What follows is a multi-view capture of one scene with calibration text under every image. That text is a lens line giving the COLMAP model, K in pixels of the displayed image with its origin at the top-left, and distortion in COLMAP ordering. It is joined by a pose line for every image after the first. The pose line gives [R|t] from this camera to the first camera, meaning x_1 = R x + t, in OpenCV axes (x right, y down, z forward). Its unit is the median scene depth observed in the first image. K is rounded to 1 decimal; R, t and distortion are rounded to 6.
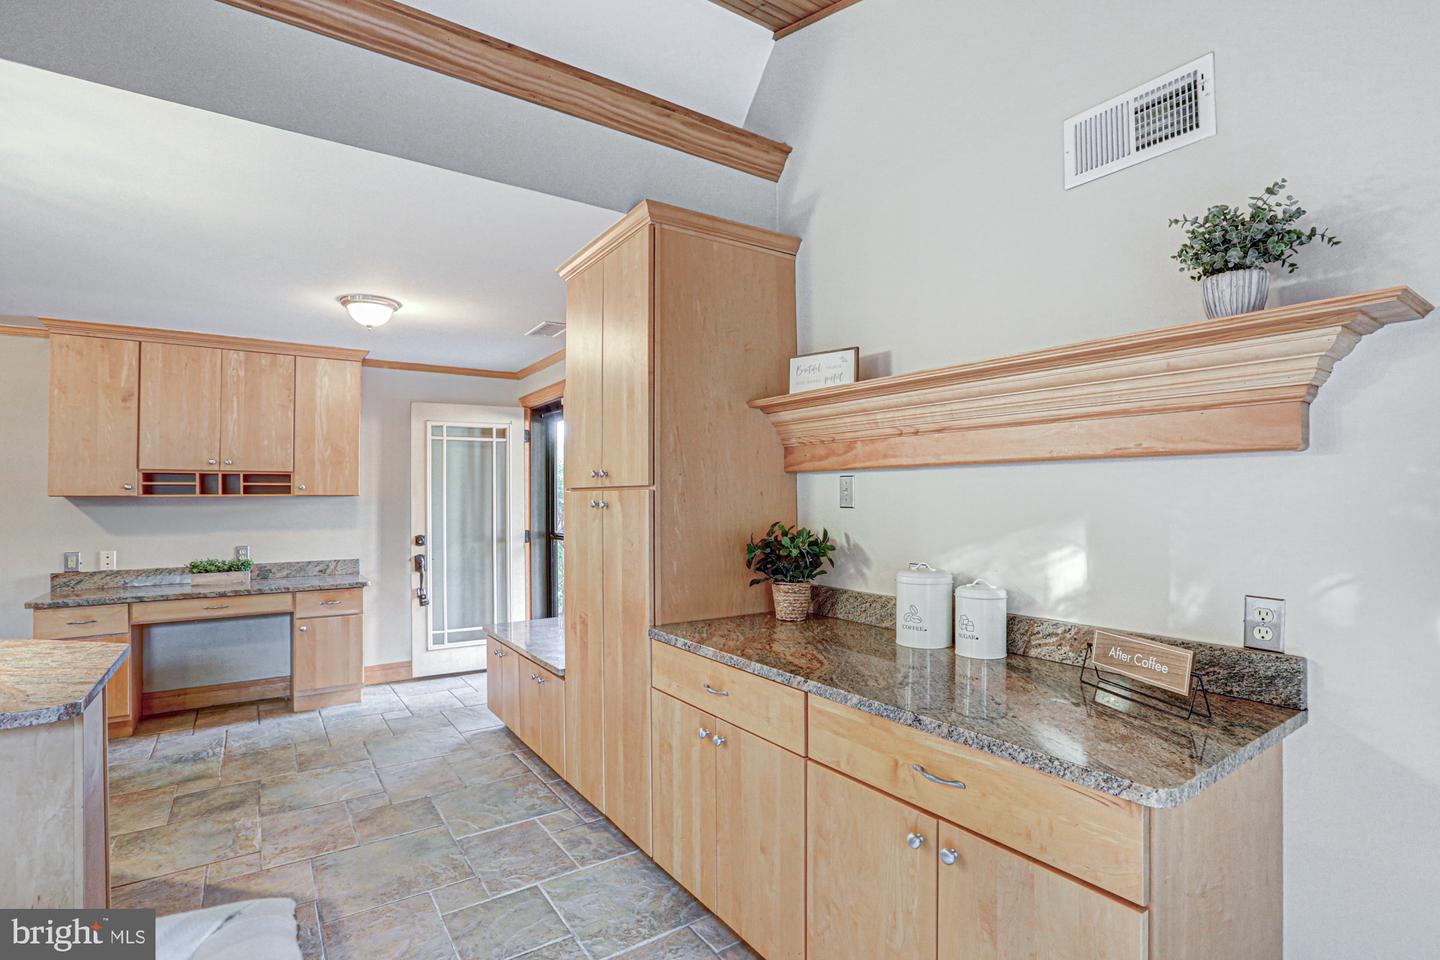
lens RADIAL K [[676.5, 0, 720.2], [0, 676.5, 485.1], [0, 0, 1]] dist [-0.022887, 0.001899]
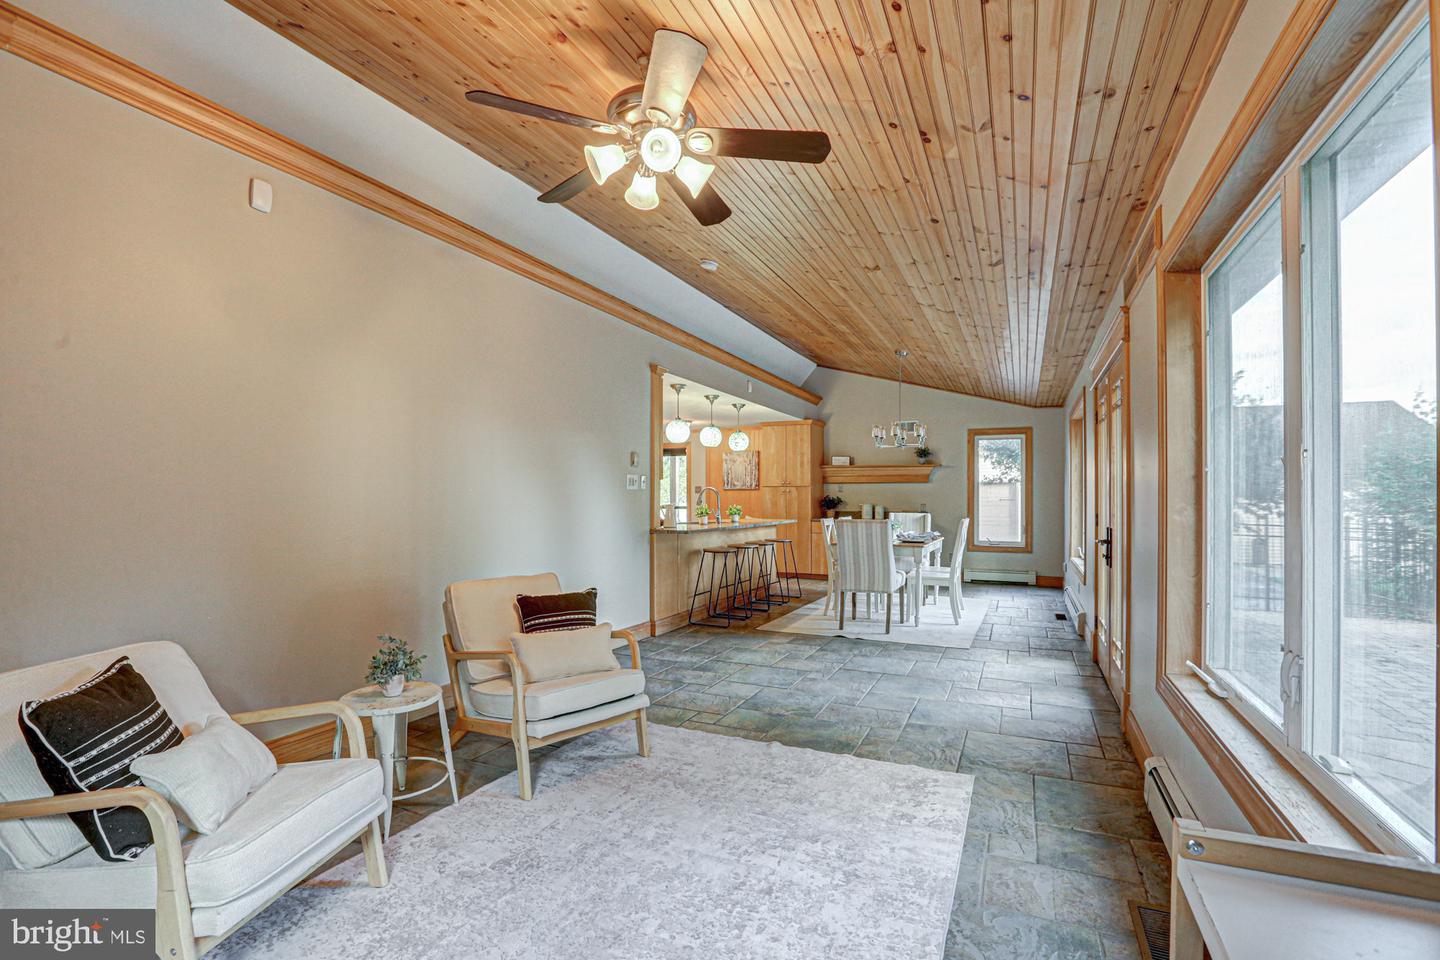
lens RADIAL K [[676.5, 0, 720.8], [0, 676.5, 485.2], [0, 0, 1]] dist [-0.022887, 0.001899]
pose [[0.851323, 0.014667, 0.524437, -2.810118], [-0.023064, 0.999689, 0.009482, -0.034637], [-0.524135, -0.020168, 0.851396, -2.322185]]
